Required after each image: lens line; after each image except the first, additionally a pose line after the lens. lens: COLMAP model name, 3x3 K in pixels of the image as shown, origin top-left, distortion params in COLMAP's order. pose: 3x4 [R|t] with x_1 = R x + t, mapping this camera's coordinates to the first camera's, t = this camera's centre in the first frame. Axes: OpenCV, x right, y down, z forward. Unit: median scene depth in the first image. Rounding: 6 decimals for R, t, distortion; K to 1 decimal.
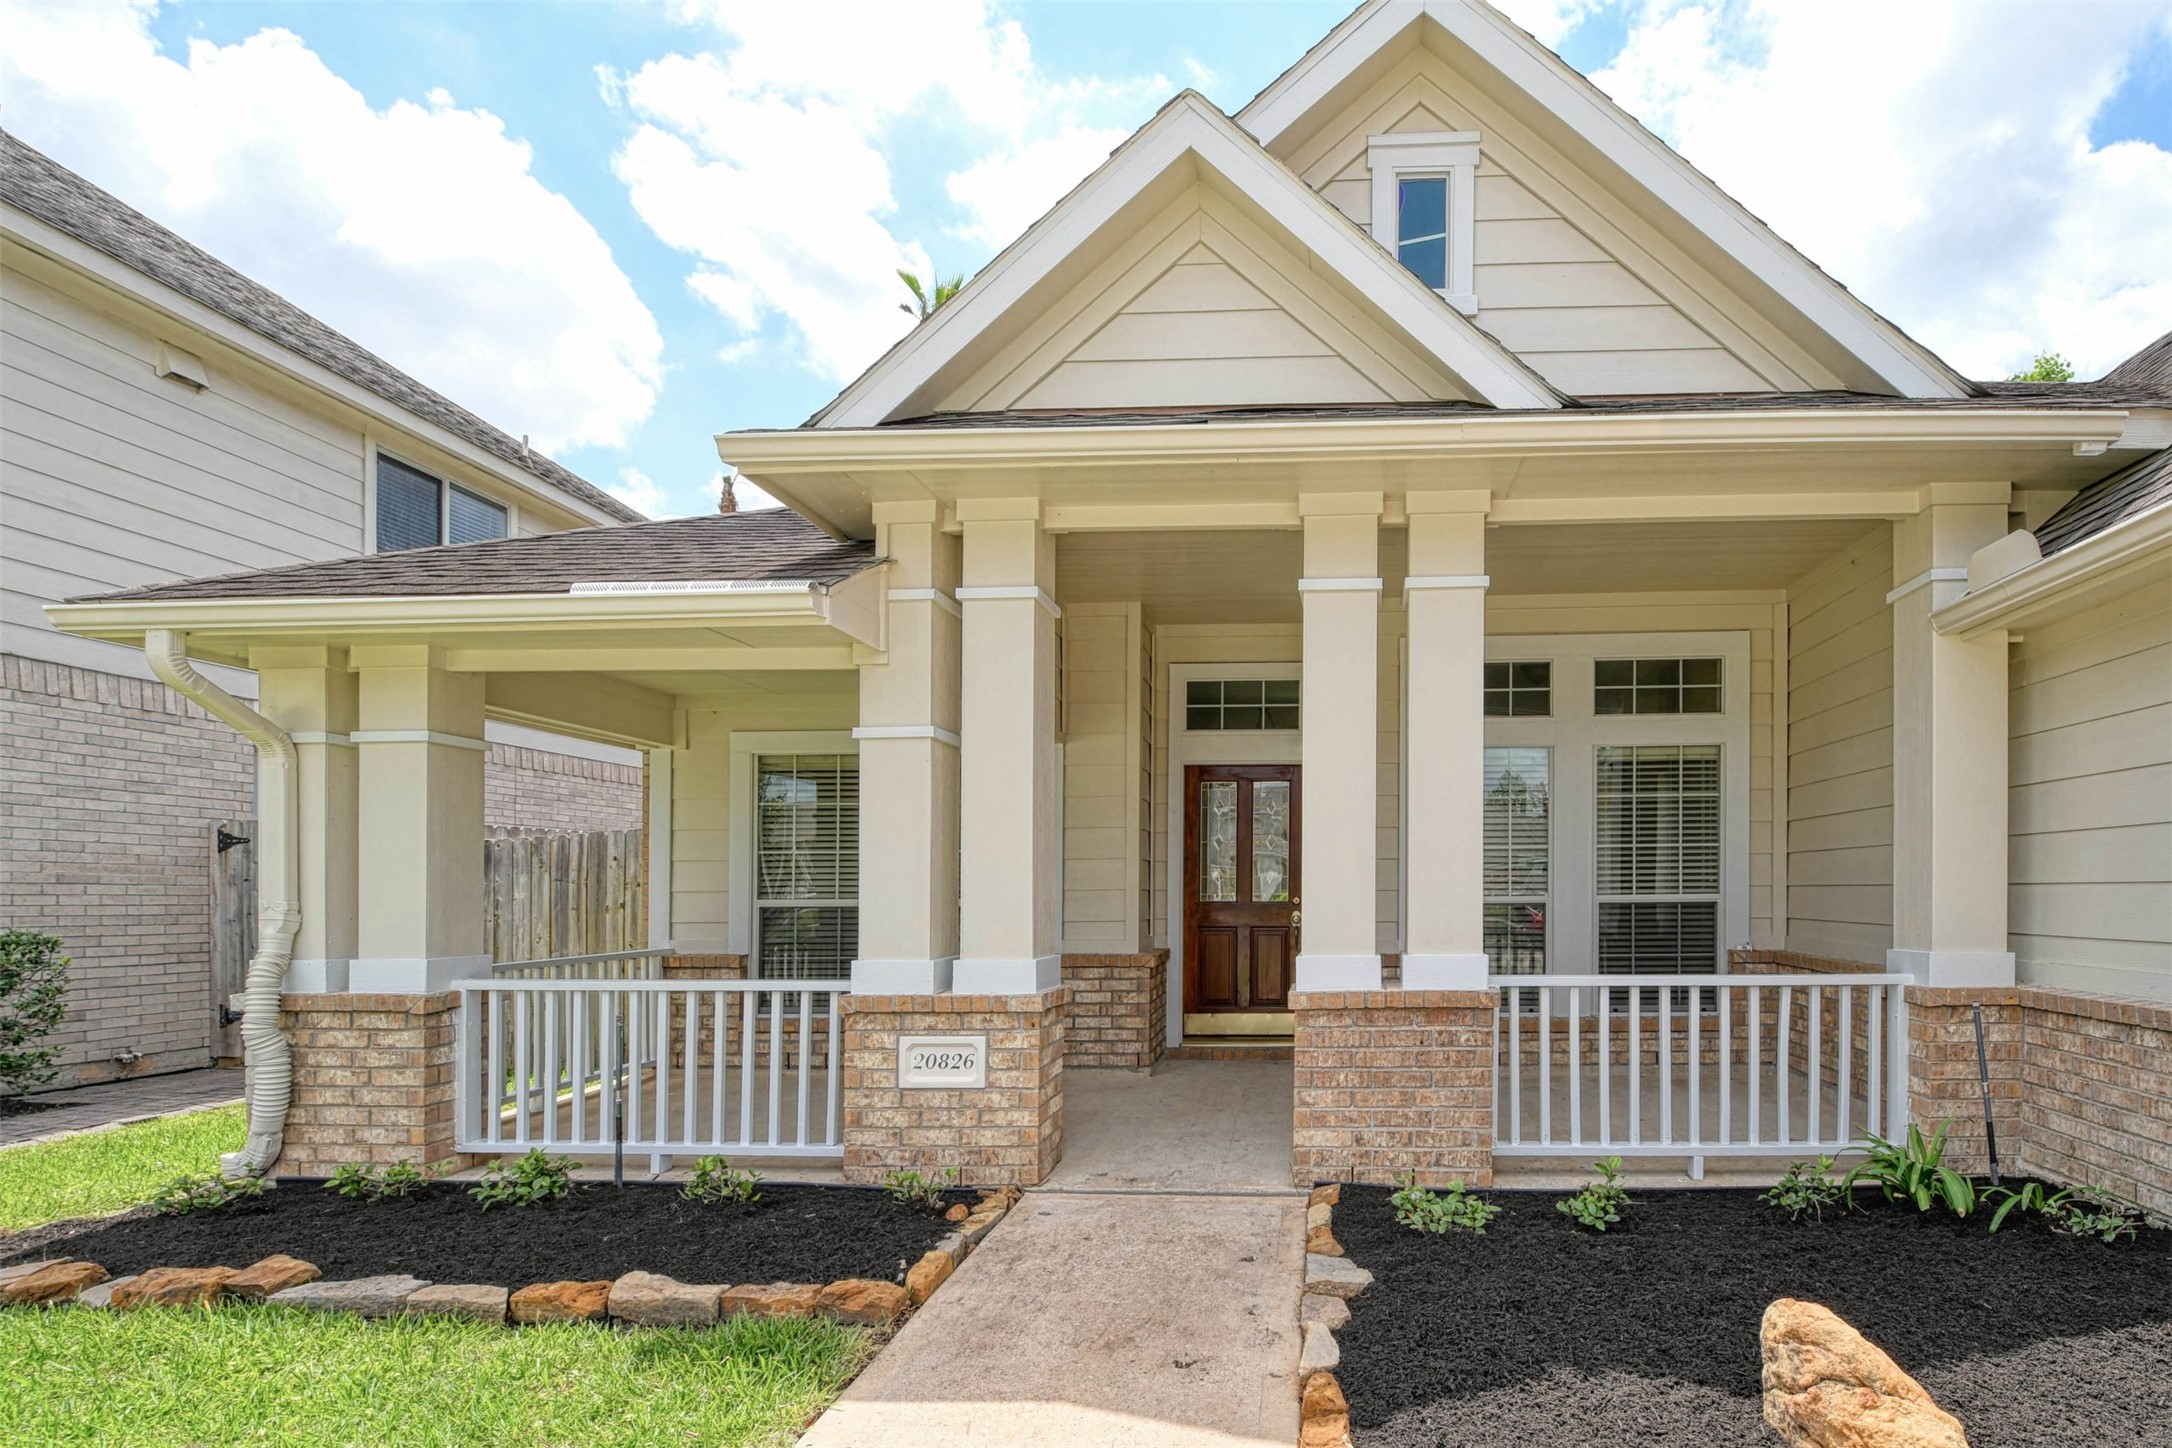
lens RADIAL K [[1067.6, 0, 1314.3], [0, 1067.6, 878.4], [0, 0, 1]] dist [-0.000678, -0.011636]
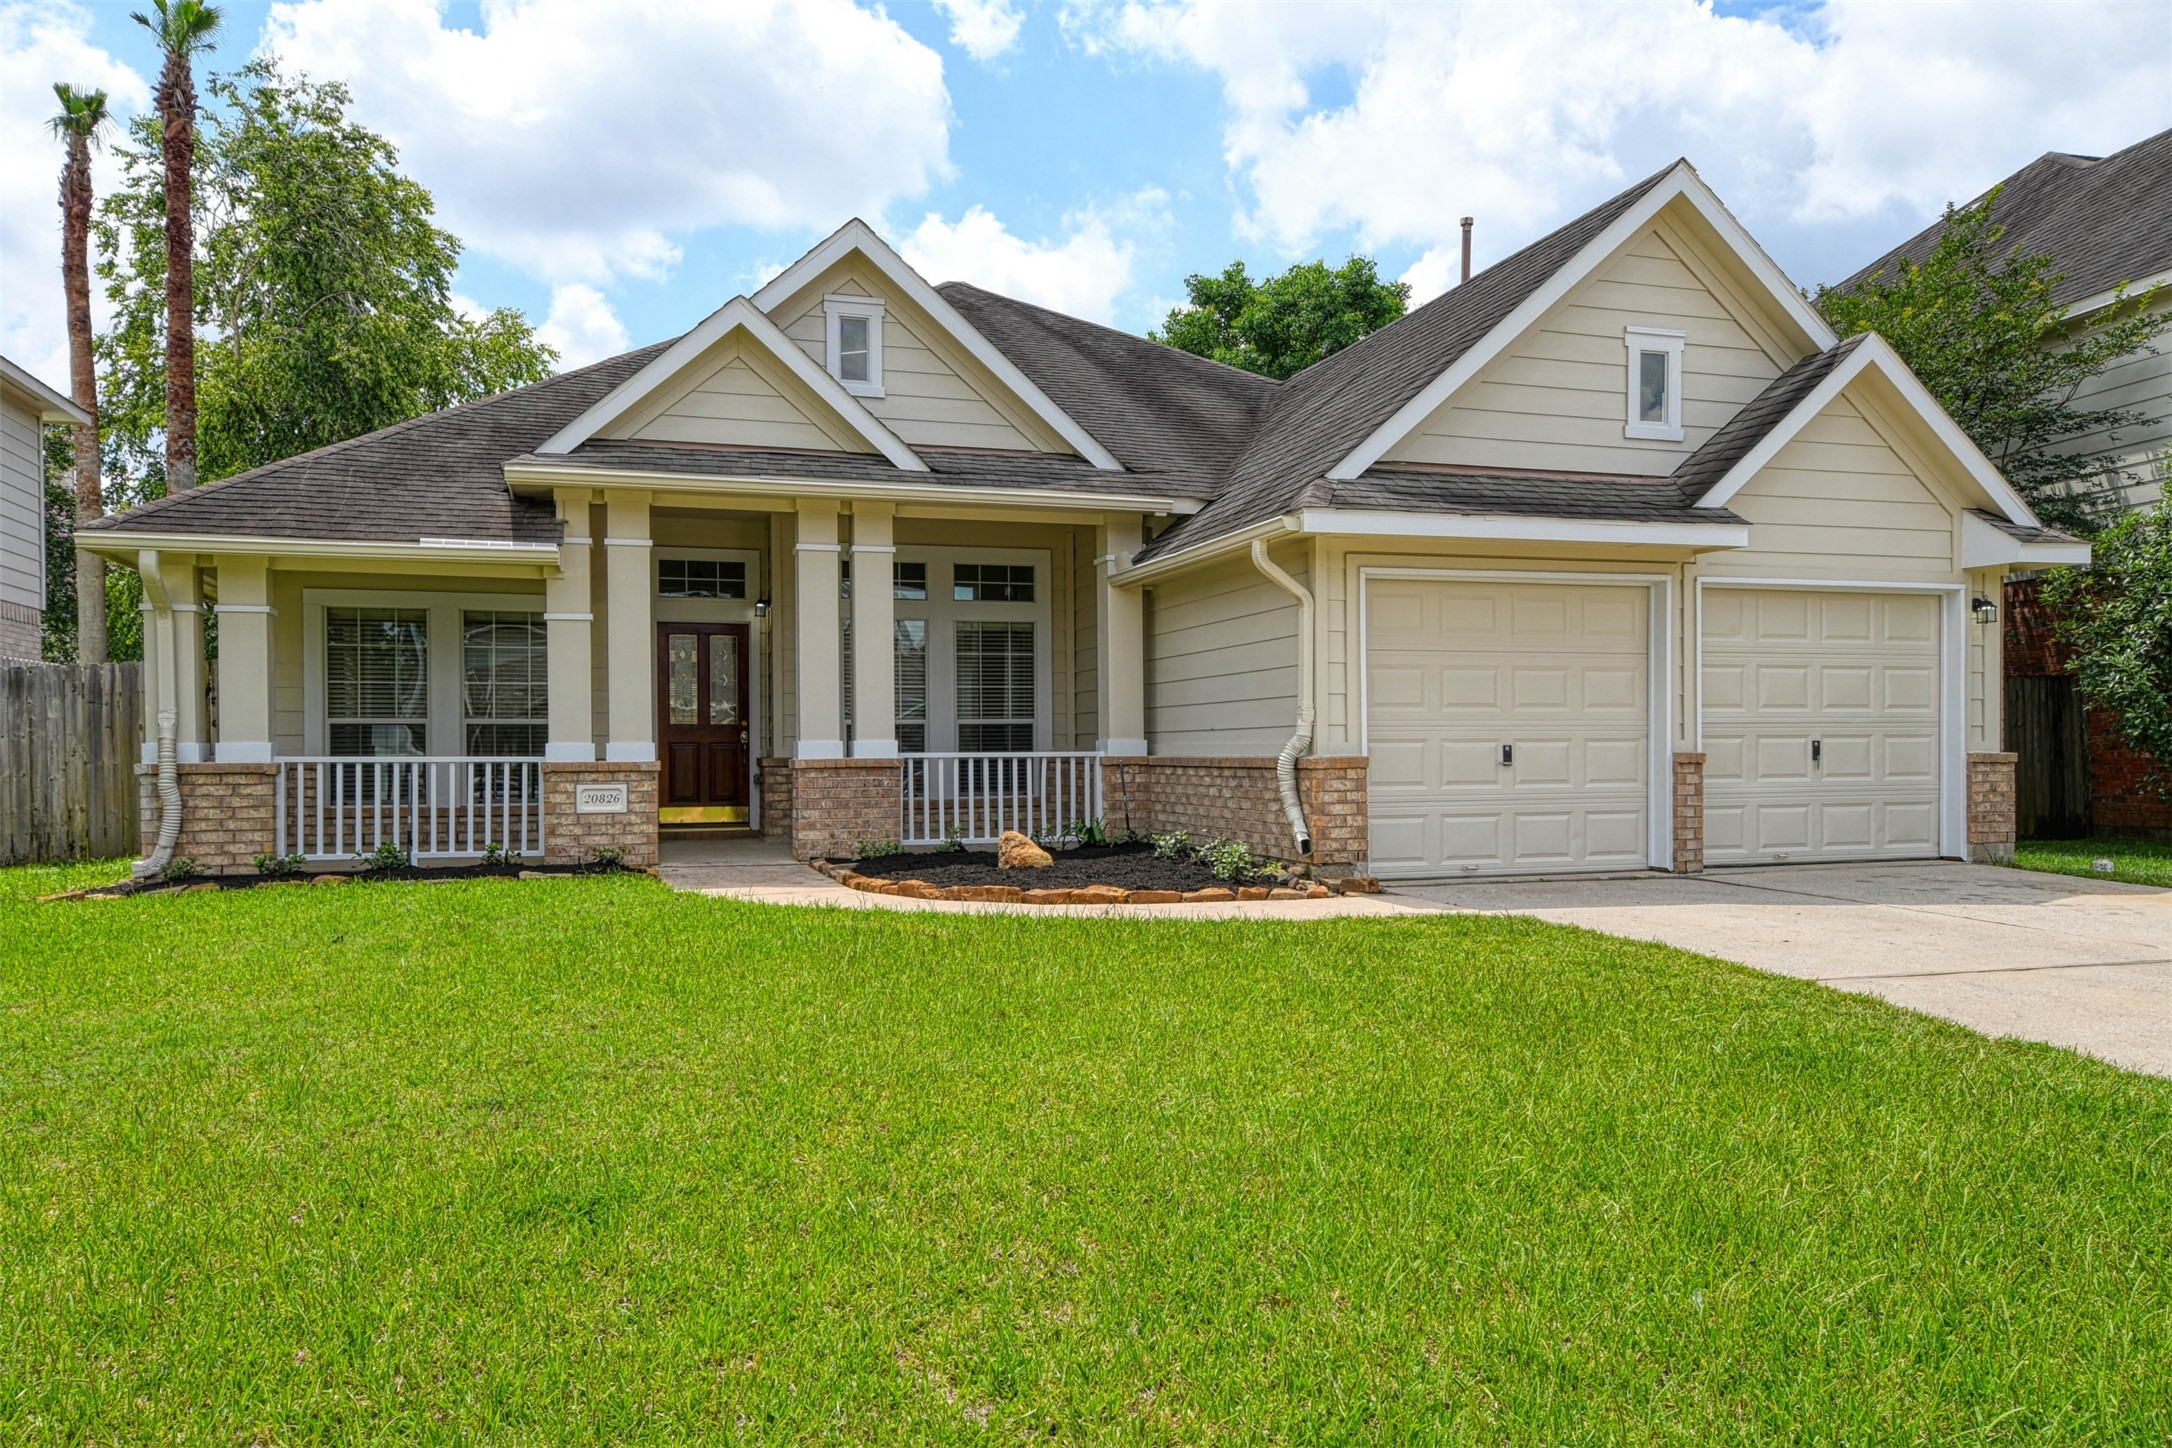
lens RADIAL K [[1523.4, 0, 1125.2], [0, 1523.4, 766.6], [0, 0, 1]] dist [0.004781, -0.000676]
pose [[0.935392, -0.003457, 0.353595, -0.427095], [-0.003486, 0.999813, 0.018997, 0.063539], [-0.353595, -0.019002, 0.935206, -1.728620]]
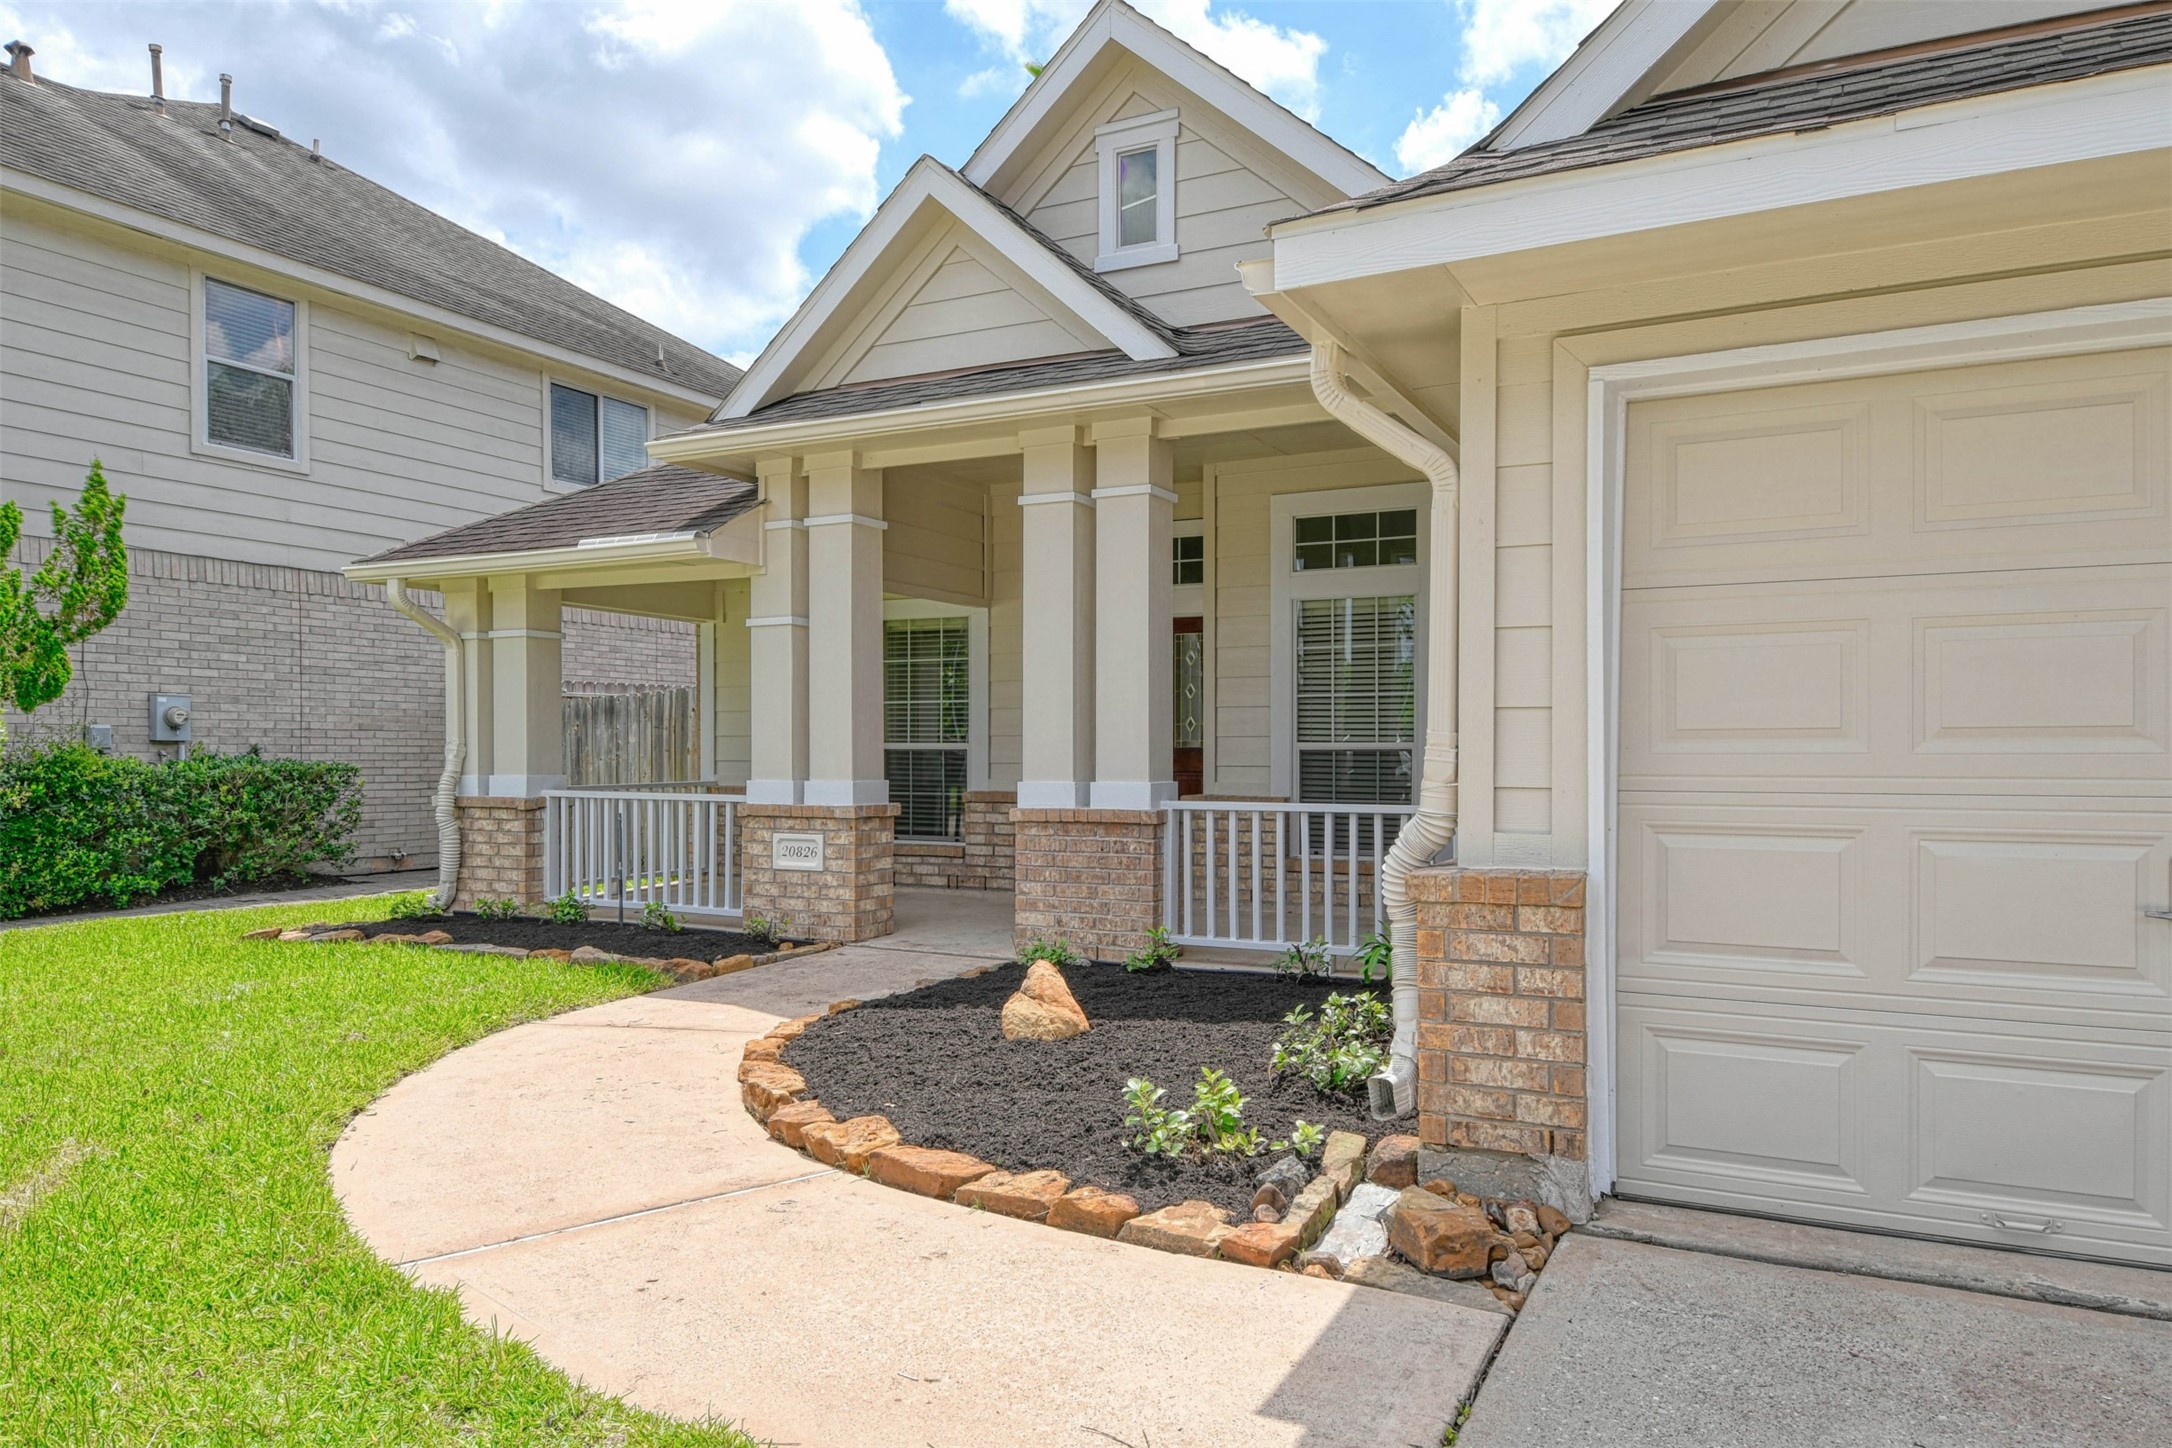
lens RADIAL K [[1444.4, 0, 1050.3], [0, 1444.4, 761.9], [0, 0, 1]] dist [-0.000436, -0.003089]
pose [[0.902202, 0.009558, -0.431207, 0.776848], [-0.001104, 0.999802, 0.019851, 0.012772], [0.431312, -0.017434, 0.902034, -0.586520]]
